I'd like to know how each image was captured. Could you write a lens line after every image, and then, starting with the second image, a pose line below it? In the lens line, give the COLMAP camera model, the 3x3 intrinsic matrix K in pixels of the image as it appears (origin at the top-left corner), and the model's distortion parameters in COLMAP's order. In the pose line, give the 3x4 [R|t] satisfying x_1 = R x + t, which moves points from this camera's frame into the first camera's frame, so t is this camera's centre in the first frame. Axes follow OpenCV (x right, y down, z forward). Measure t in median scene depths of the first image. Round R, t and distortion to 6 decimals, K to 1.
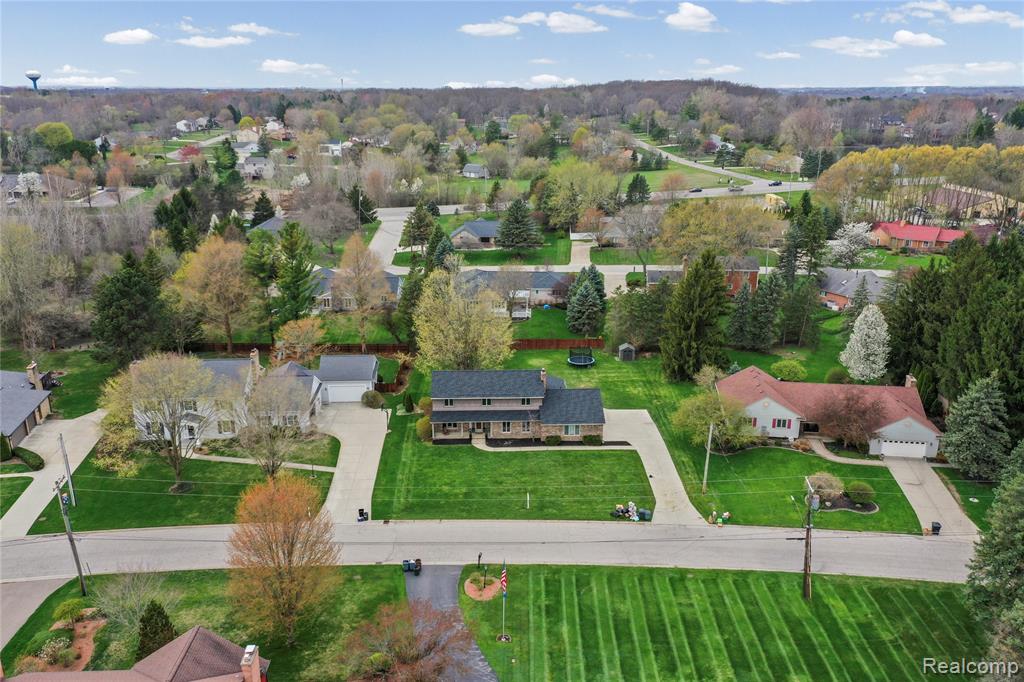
lens RADIAL K [[815.4, 0, 514.2], [0, 815.4, 339.2], [0, 0, 1]] dist [0.026570, 0.000066]
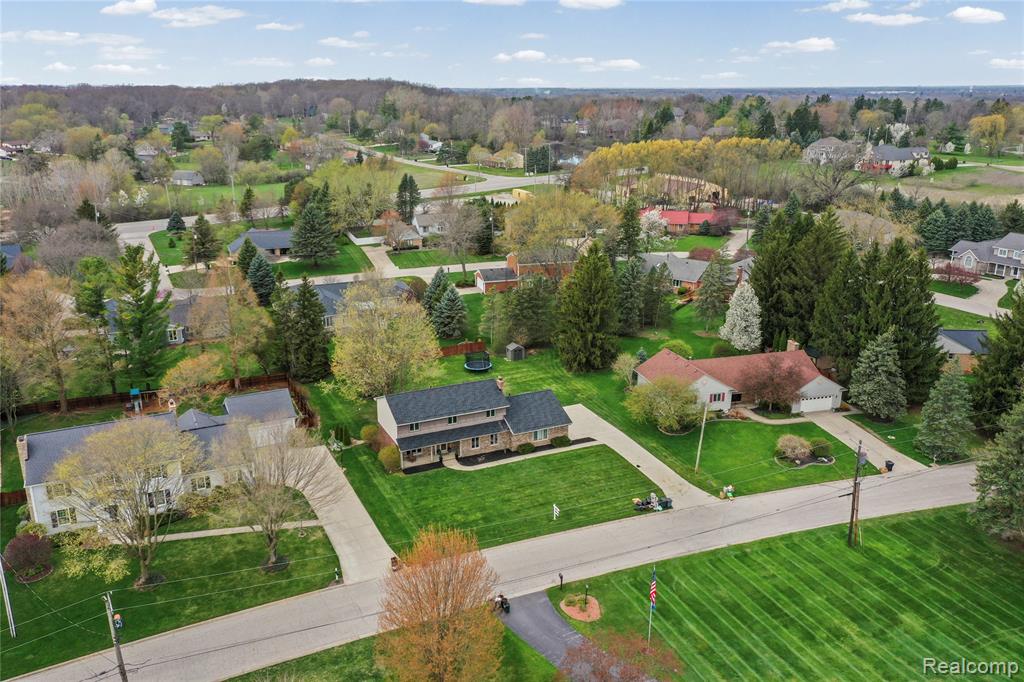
lens RADIAL K [[815.4, 0, 510.9], [0, 815.4, 342.0], [0, 0, 1]] dist [0.026570, 0.000066]
pose [[0.917843, -0.117180, 0.379253, -0.320642], [0.115789, 0.992919, 0.026562, -0.030166], [-0.379679, 0.019534, 0.924912, 0.098681]]
